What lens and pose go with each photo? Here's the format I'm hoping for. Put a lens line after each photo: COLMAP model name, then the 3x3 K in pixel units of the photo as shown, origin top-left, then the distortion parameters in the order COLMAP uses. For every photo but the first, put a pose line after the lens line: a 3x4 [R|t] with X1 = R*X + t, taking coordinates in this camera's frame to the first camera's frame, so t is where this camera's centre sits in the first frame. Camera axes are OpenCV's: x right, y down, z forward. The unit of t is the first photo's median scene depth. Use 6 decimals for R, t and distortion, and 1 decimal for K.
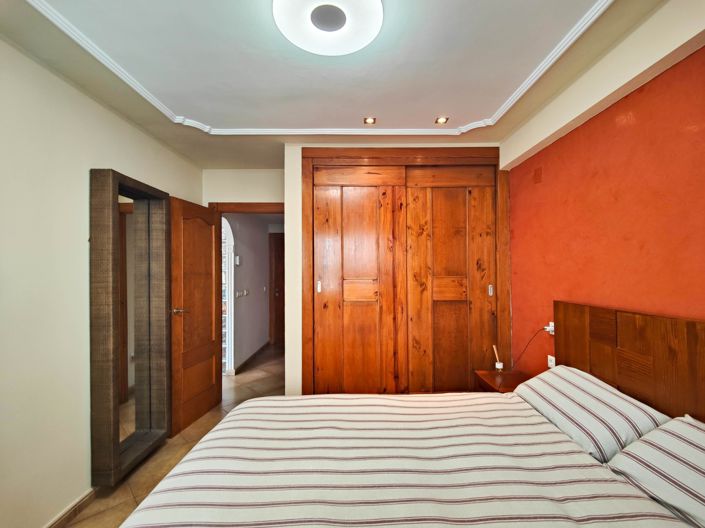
lens RADIAL K [[308.6, 0, 357.7], [0, 308.6, 267.2], [0, 0, 1]] dist [0.023558, -0.021065]
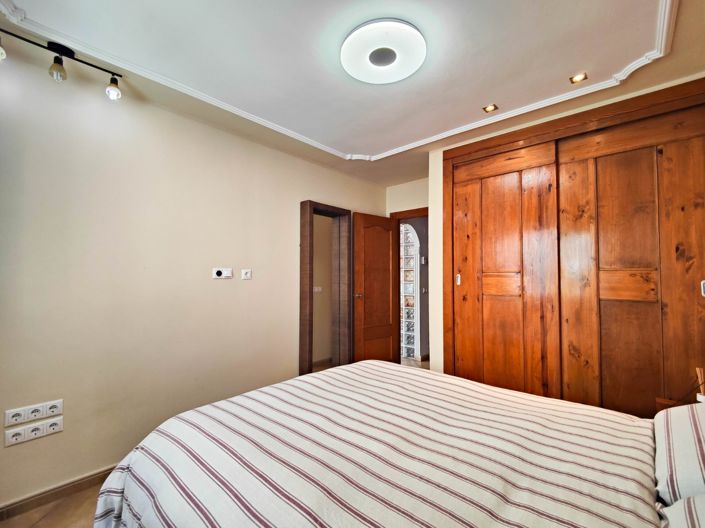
lens RADIAL K [[308.6, 0, 357.7], [0, 308.6, 267.2], [0, 0, 1]] dist [0.023558, -0.021065]
pose [[0.740675, -0.012153, -0.671754, 0.323635], [-0.002346, 0.999784, -0.020675, 0.044109], [0.671860, 0.016889, 0.740486, -0.001655]]
